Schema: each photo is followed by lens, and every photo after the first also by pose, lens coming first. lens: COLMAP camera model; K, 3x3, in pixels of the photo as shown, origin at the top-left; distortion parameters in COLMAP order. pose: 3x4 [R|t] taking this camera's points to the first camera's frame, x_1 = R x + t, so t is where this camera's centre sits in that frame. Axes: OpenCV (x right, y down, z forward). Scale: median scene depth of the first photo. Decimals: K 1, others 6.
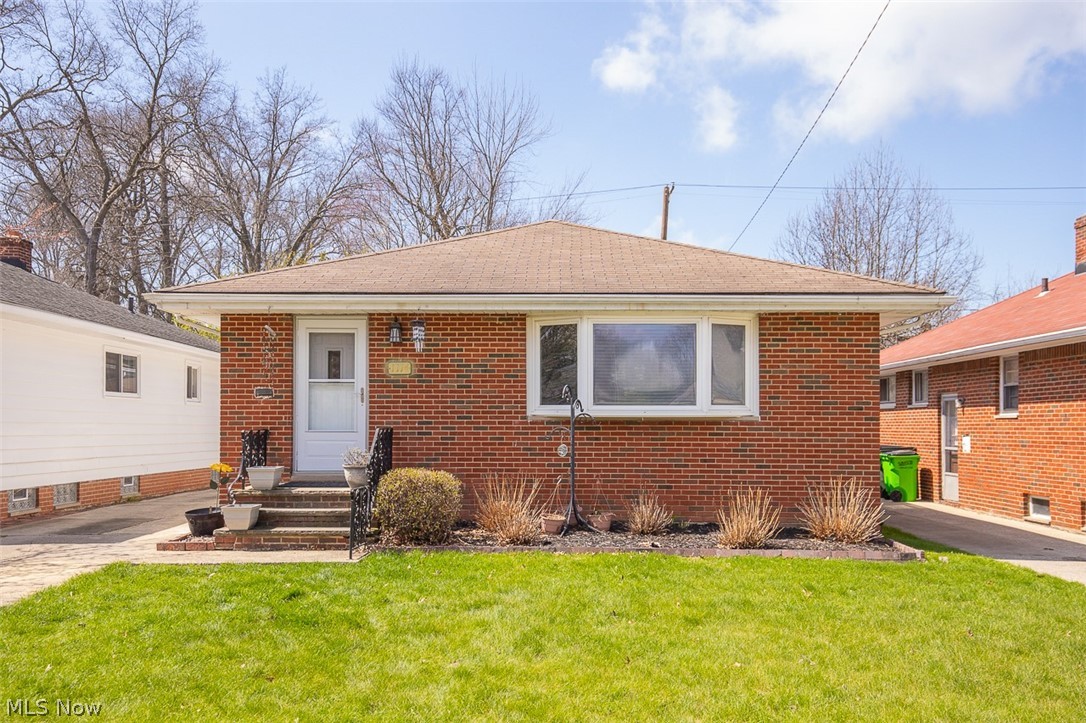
lens RADIAL K [[967.1, 0, 542.7], [0, 967.1, 385.3], [0, 0, 1]] dist [0.083865, -0.003023]
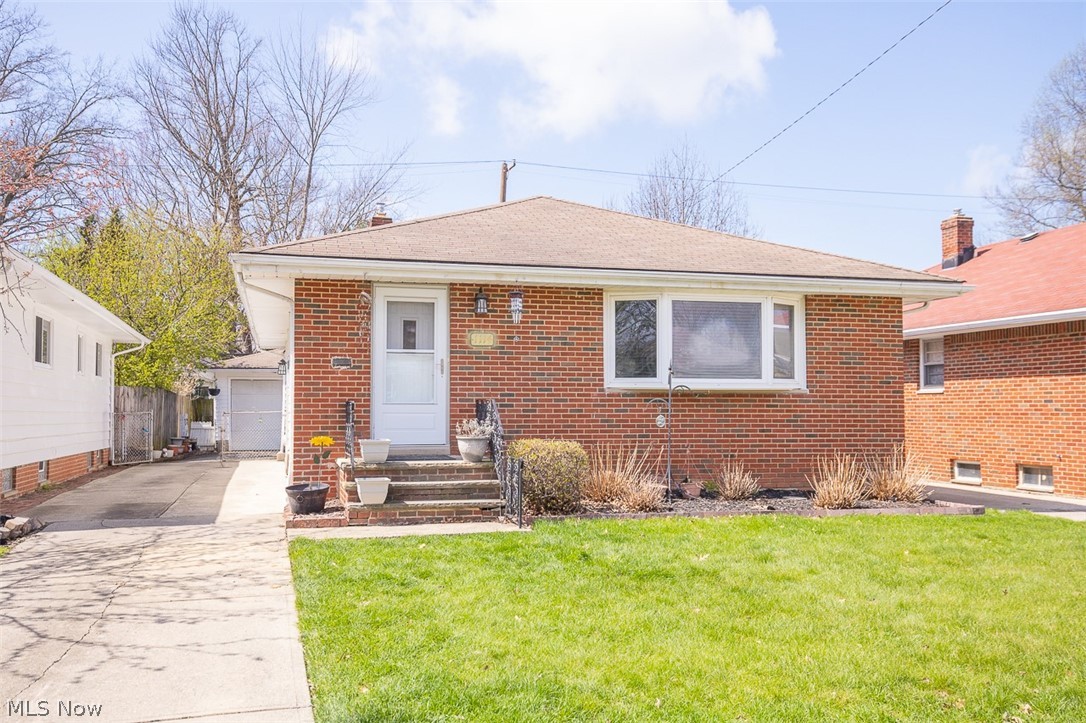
lens RADIAL K [[1007.7, 0, 543.0], [0, 1007.7, 361.5], [0, 0, 1]] dist [0.102078, 0.000183]
pose [[0.957956, 0.011182, 0.286698, -0.384755], [-0.010175, 0.999936, -0.005002, 0.009321], [-0.286735, 0.001874, 0.958008, -0.003012]]
